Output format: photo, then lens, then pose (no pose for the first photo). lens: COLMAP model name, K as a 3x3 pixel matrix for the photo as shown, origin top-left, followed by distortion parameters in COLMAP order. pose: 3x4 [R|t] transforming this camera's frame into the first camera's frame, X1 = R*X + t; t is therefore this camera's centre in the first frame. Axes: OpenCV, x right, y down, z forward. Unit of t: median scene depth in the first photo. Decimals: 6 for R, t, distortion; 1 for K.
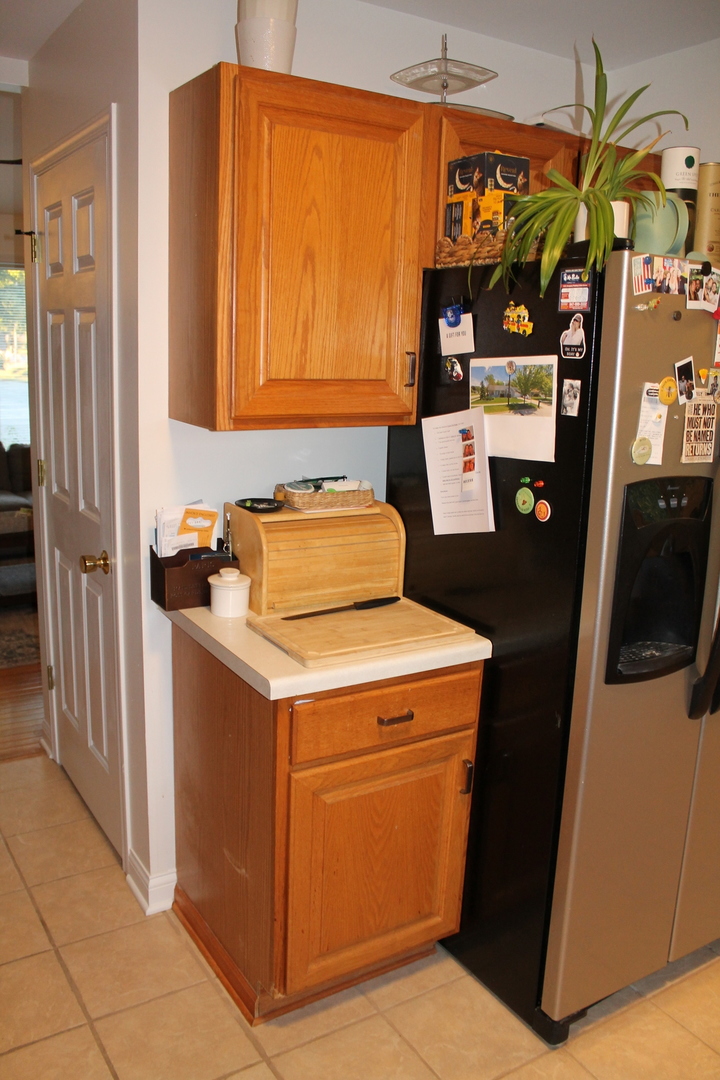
lens RADIAL K [[906.5, 0, 358.2], [0, 906.5, 539.7], [0, 0, 1]] dist [-0.117745, 0.031520]
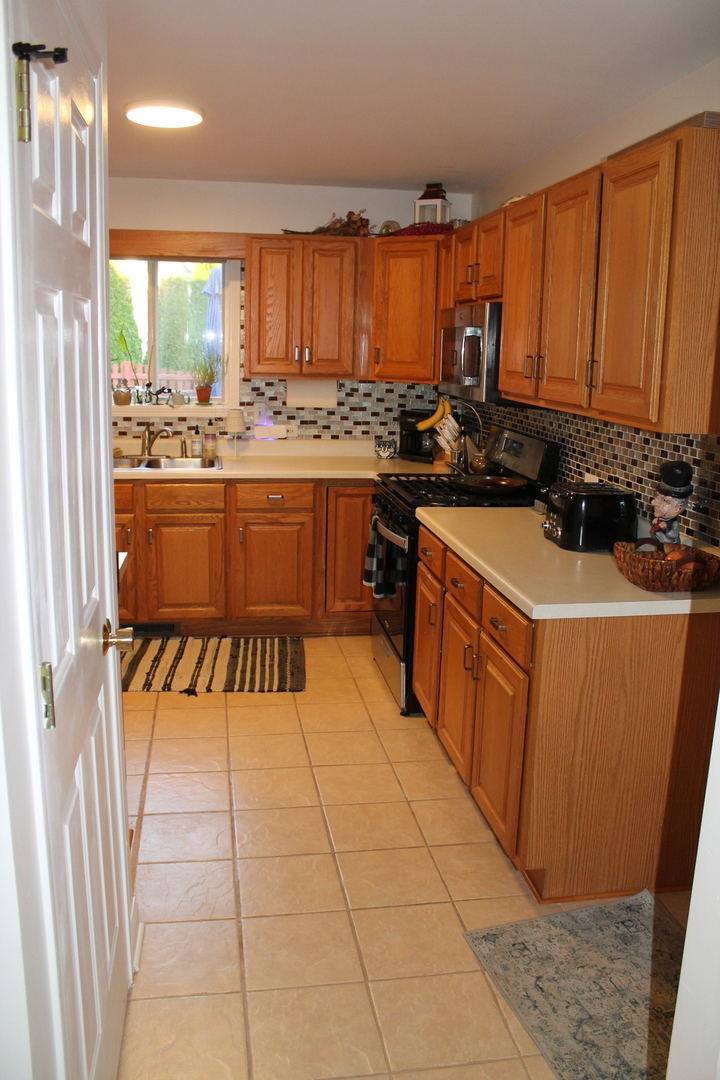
lens RADIAL K [[906.5, 0, 359.8], [0, 906.5, 539.7], [0, 0, 1]] dist [-0.117745, 0.031520]
pose [[-0.912785, -0.134595, 0.385627, -0.745533], [0.039130, 0.910985, 0.410579, -0.284898], [-0.406563, 0.389860, -0.826266, 1.505089]]
